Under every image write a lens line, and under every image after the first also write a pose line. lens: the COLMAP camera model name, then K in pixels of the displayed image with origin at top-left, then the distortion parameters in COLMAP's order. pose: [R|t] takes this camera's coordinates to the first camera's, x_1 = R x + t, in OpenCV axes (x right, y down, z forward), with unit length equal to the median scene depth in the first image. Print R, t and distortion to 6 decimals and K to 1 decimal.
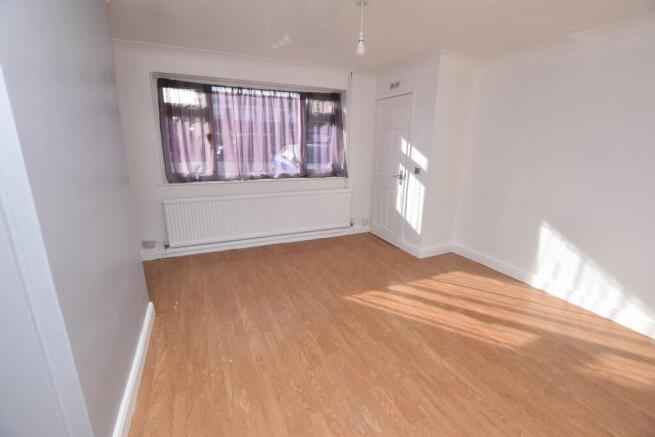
lens RADIAL K [[288.2, 0, 328.9], [0, 288.2, 216.1], [0, 0, 1]] dist [-0.030673, 0.004043]
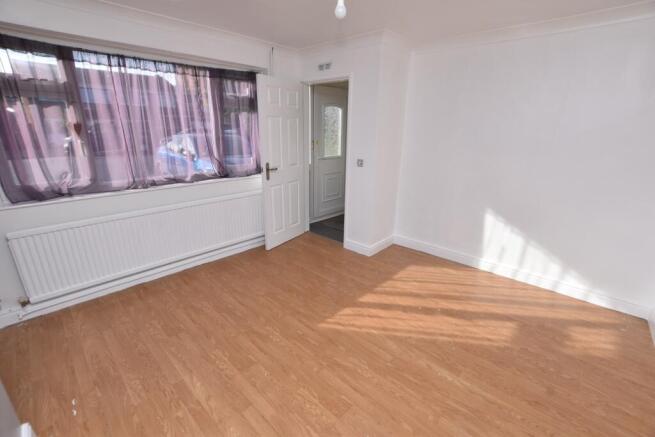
lens RADIAL K [[288.2, 0, 327.7], [0, 288.2, 218.1], [0, 0, 1]] dist [-0.030673, 0.004043]
pose [[0.927117, -0.115520, 0.356525, -0.163194], [0.096788, 0.992840, 0.070007, -0.070616], [-0.362059, -0.030397, 0.931659, 0.207798]]
